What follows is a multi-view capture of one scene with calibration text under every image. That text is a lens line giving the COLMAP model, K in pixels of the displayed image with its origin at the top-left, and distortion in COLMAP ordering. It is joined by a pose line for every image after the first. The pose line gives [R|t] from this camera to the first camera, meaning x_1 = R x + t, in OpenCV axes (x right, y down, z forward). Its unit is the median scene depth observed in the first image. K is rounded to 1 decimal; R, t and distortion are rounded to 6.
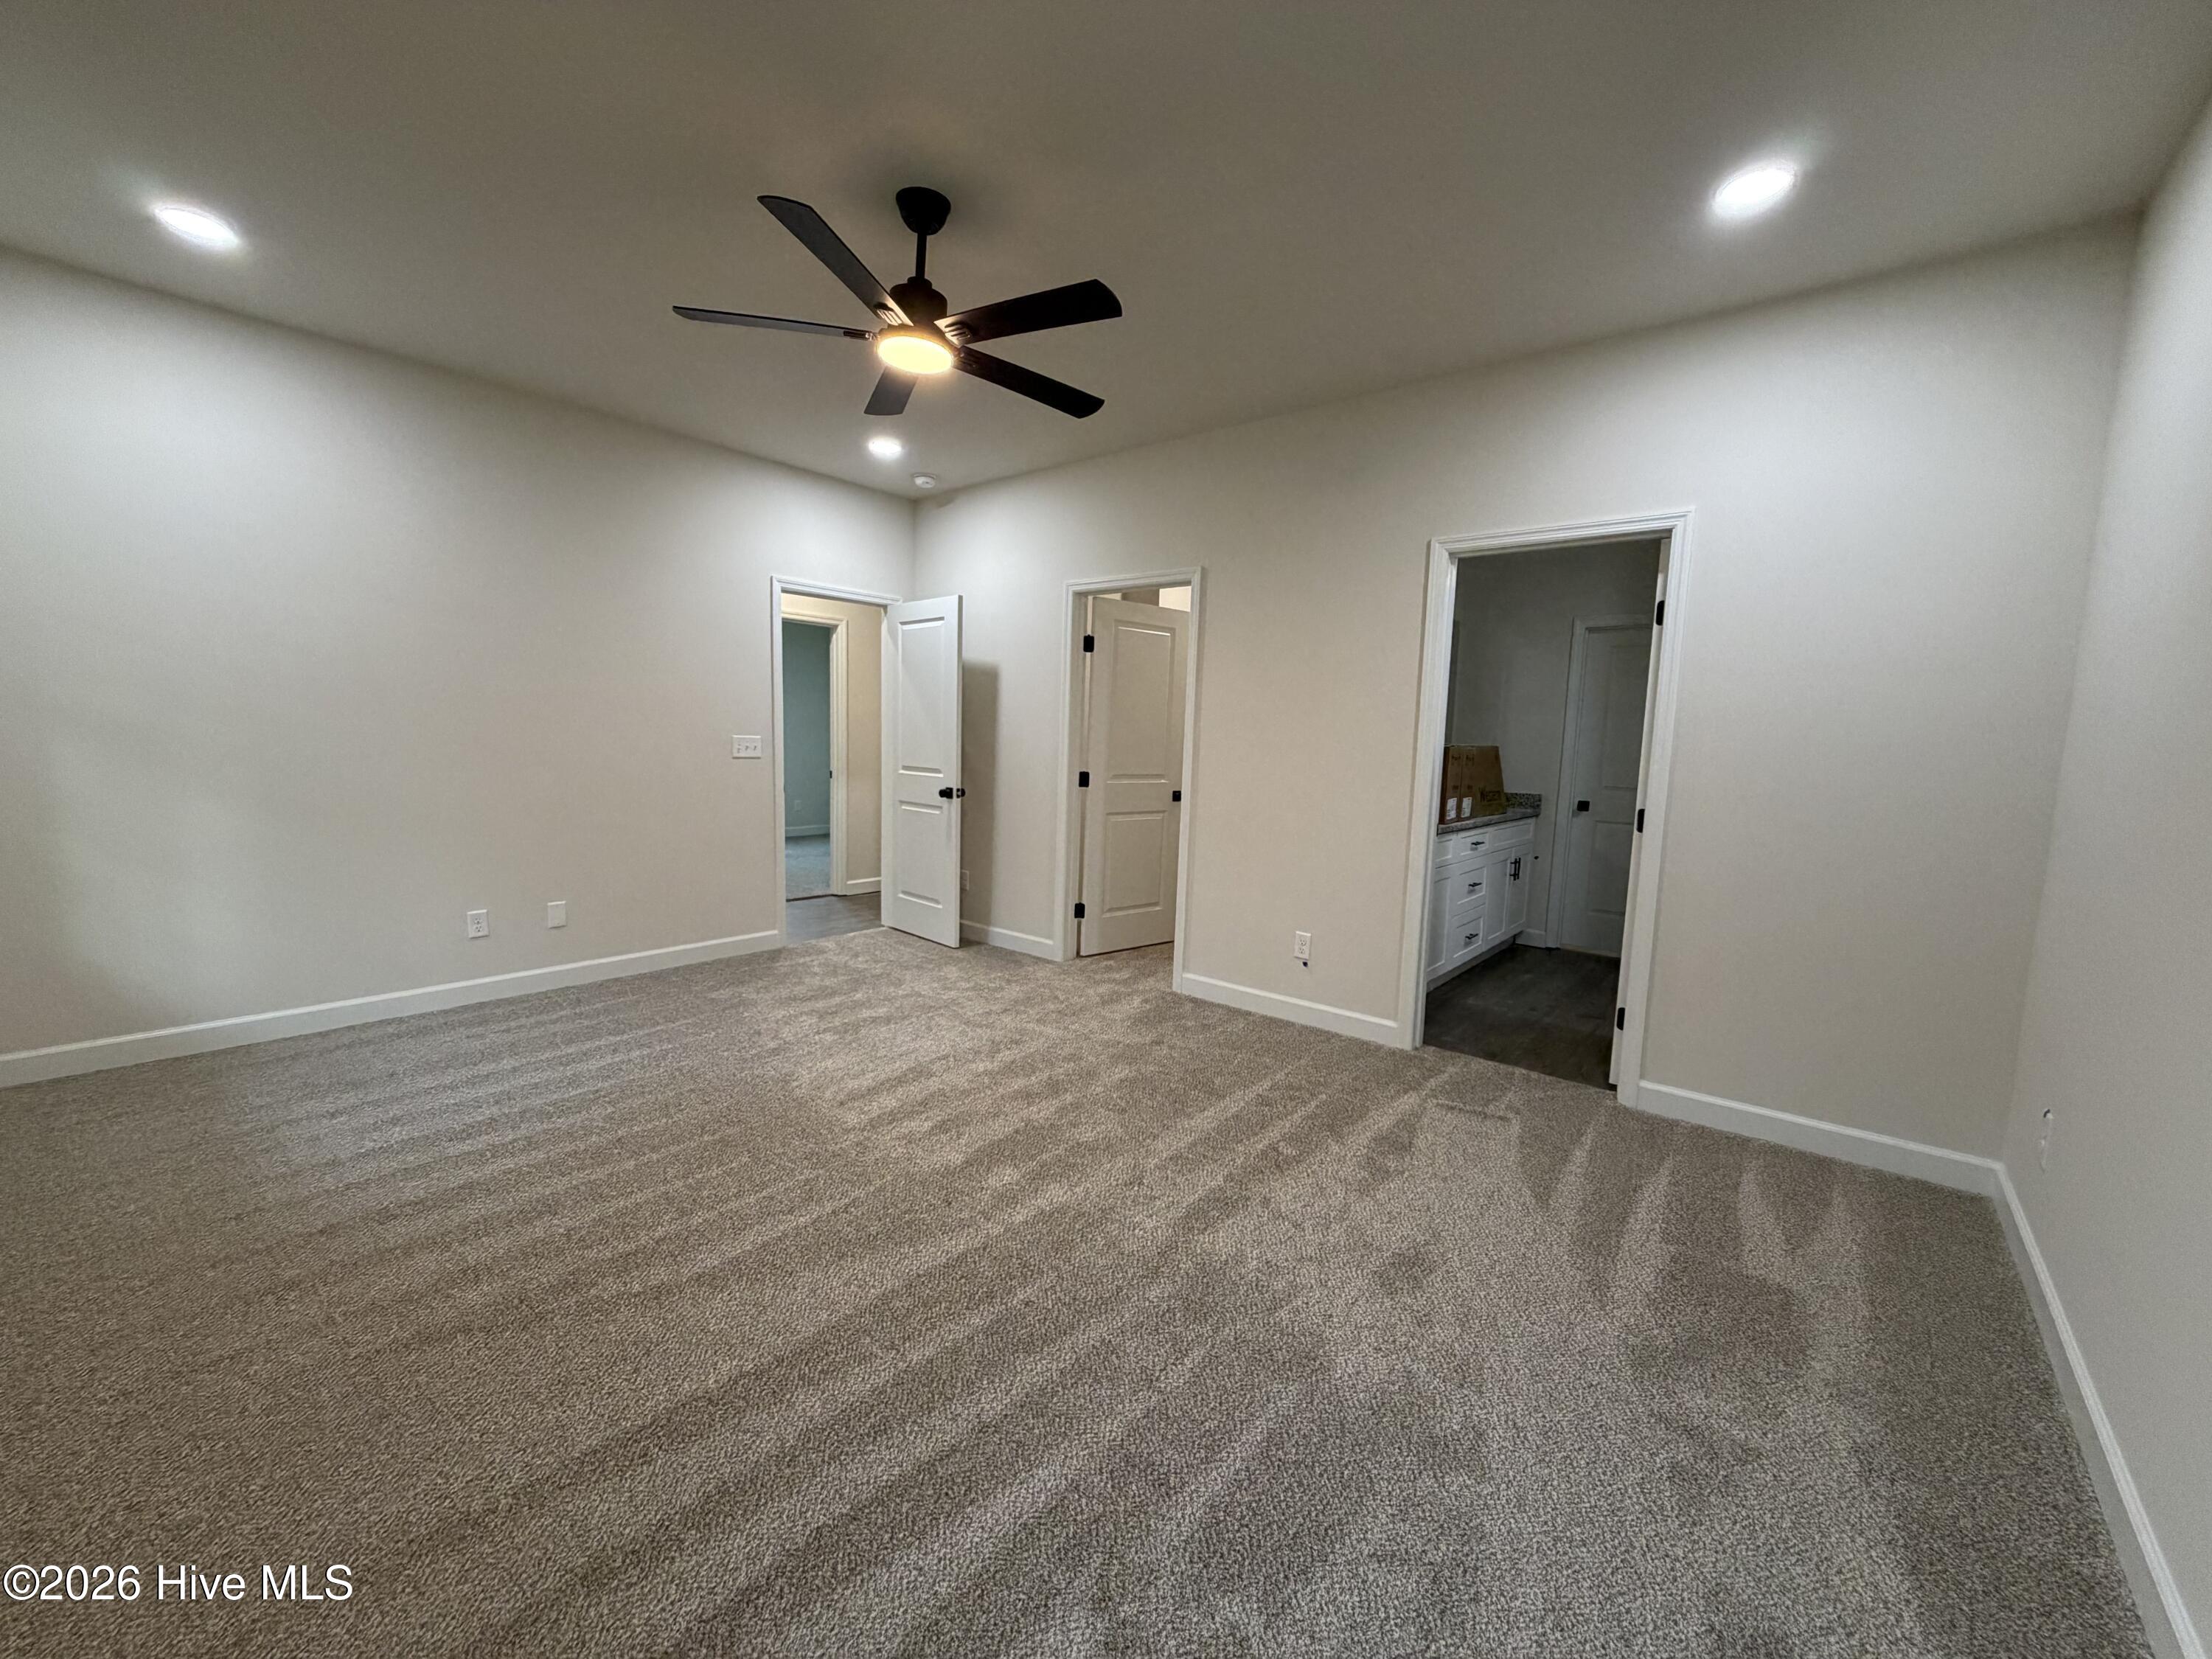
lens RADIAL K [[883.0, 0, 1107.0], [0, 883.0, 827.1], [0, 0, 1]] dist [-0.000802, -0.000500]
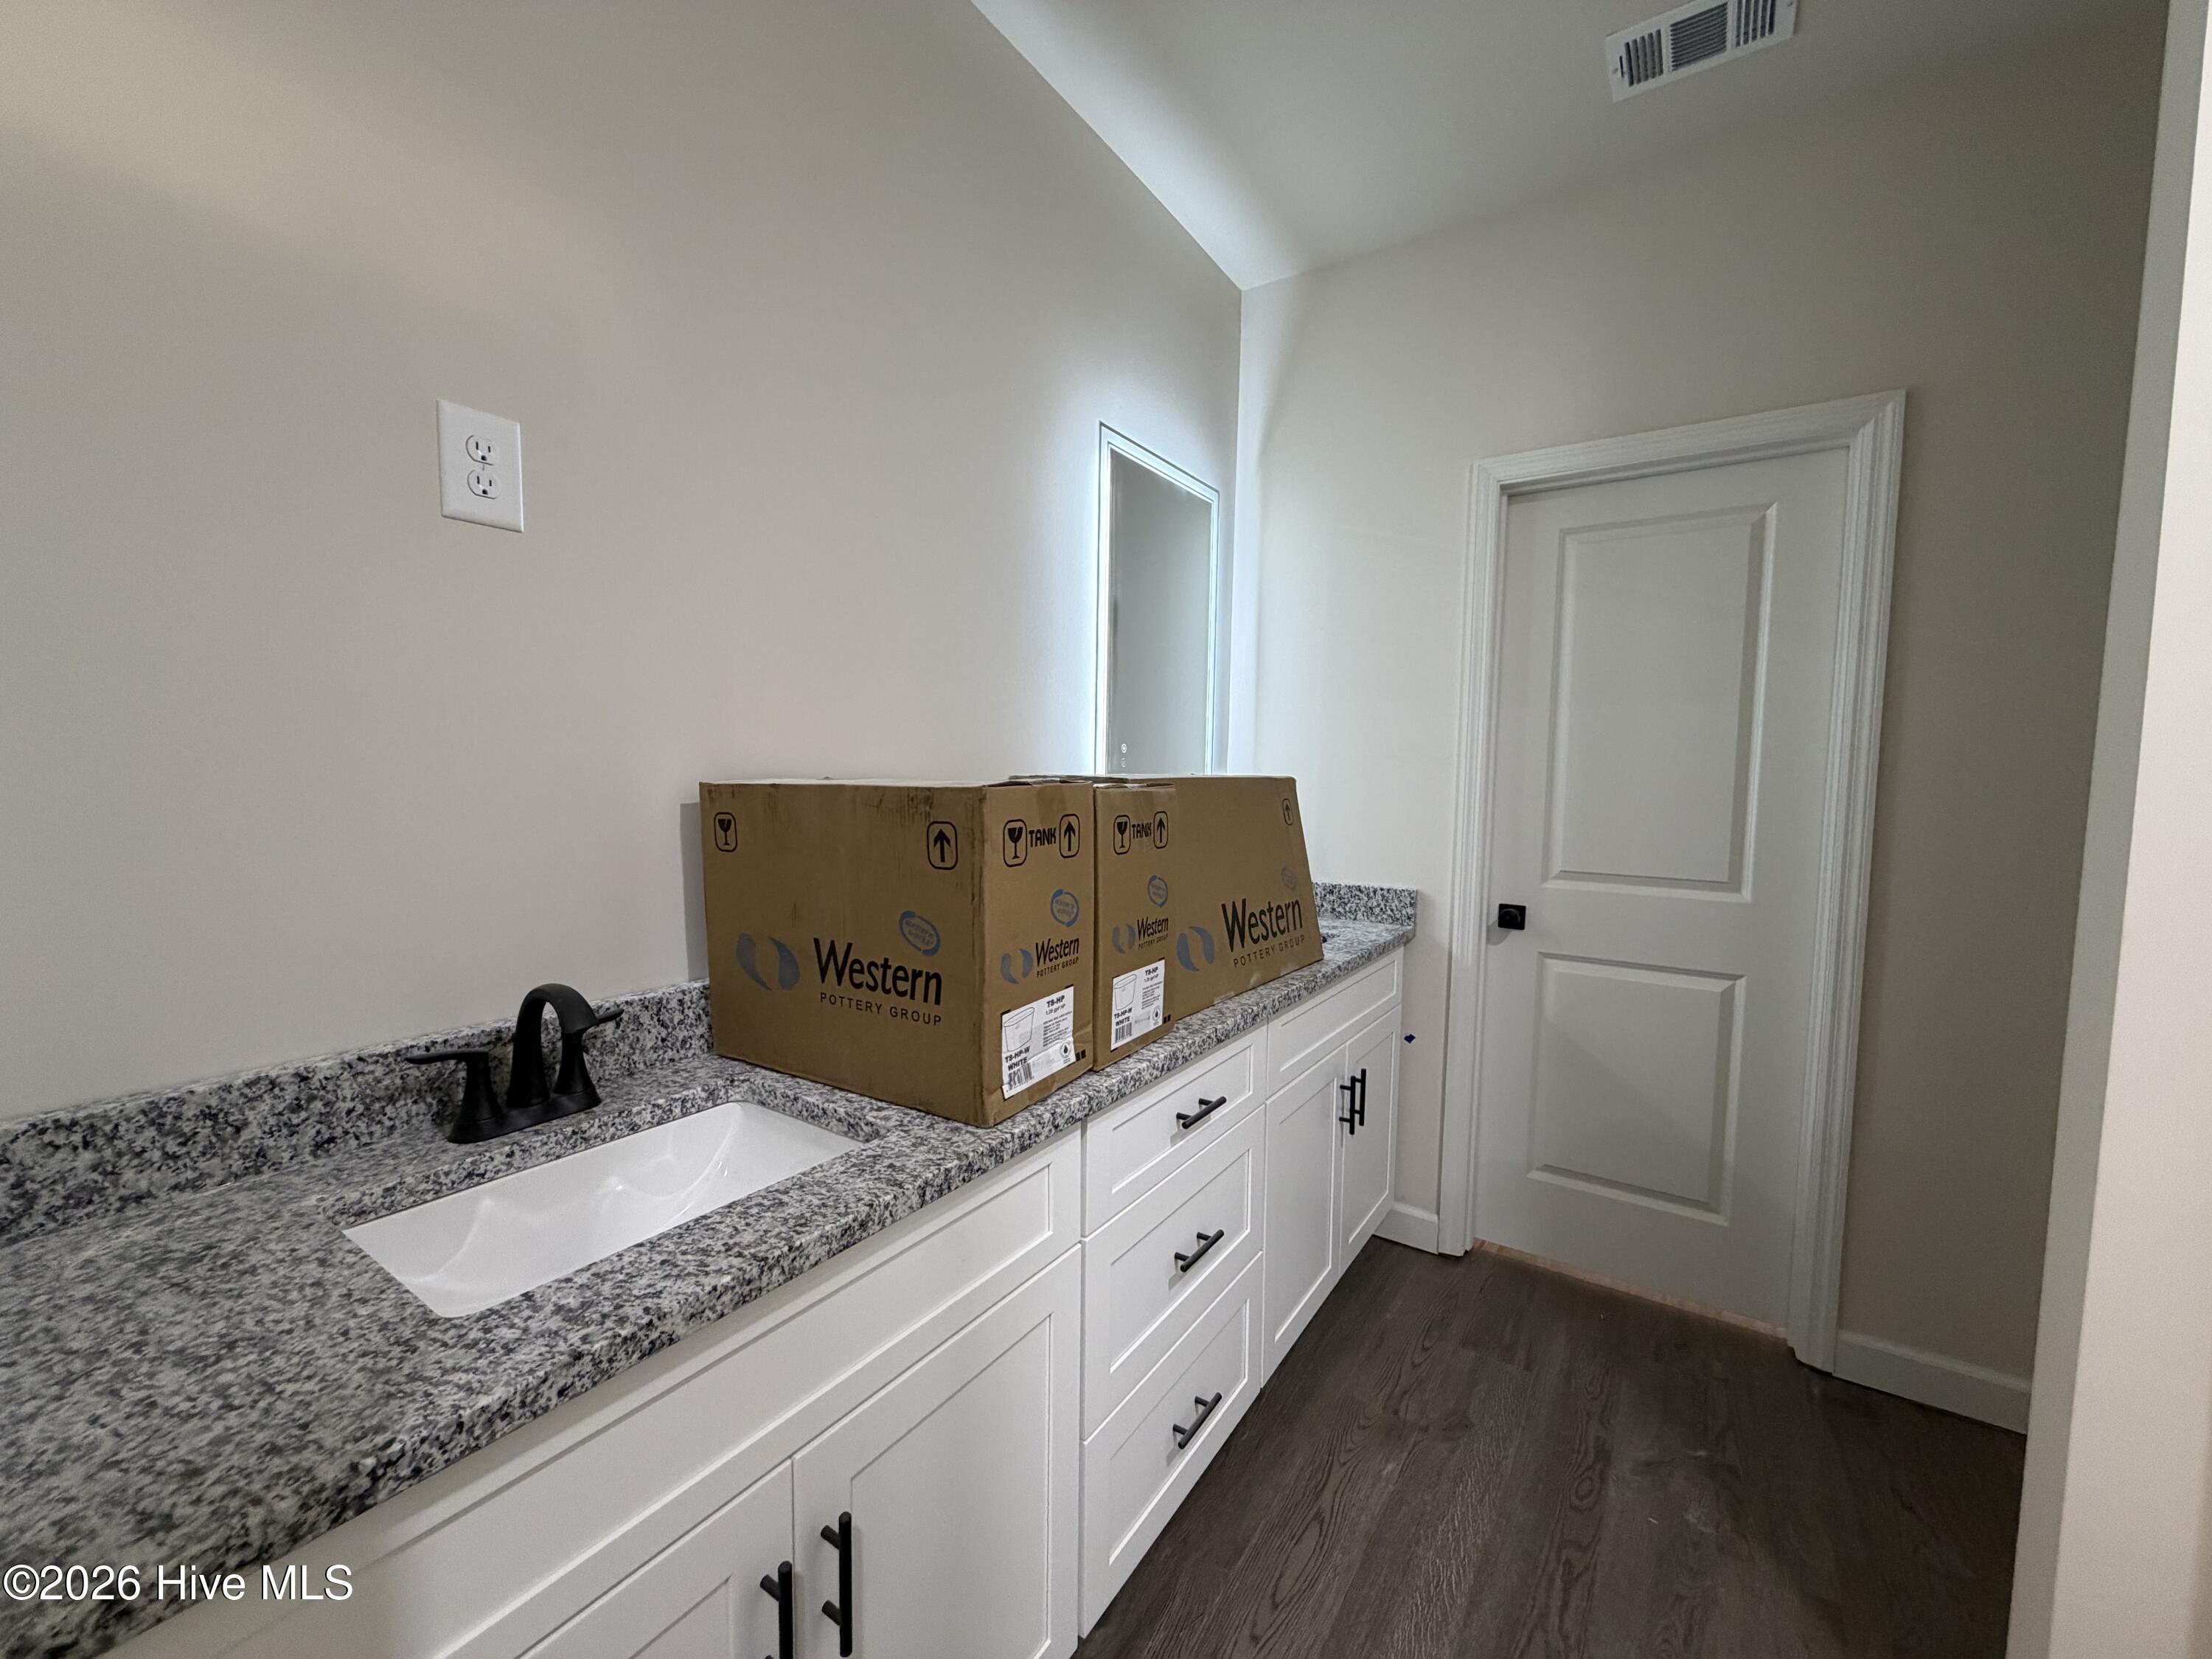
lens RADIAL K [[883.0, 0, 1101.0], [0, 883.0, 831.6], [0, 0, 1]] dist [-0.000802, -0.000500]
pose [[0.995034, -0.032322, 0.094138, 0.323983], [0.035658, 0.998787, -0.033969, -0.058456], [-0.092926, 0.037157, 0.994979, 0.630942]]
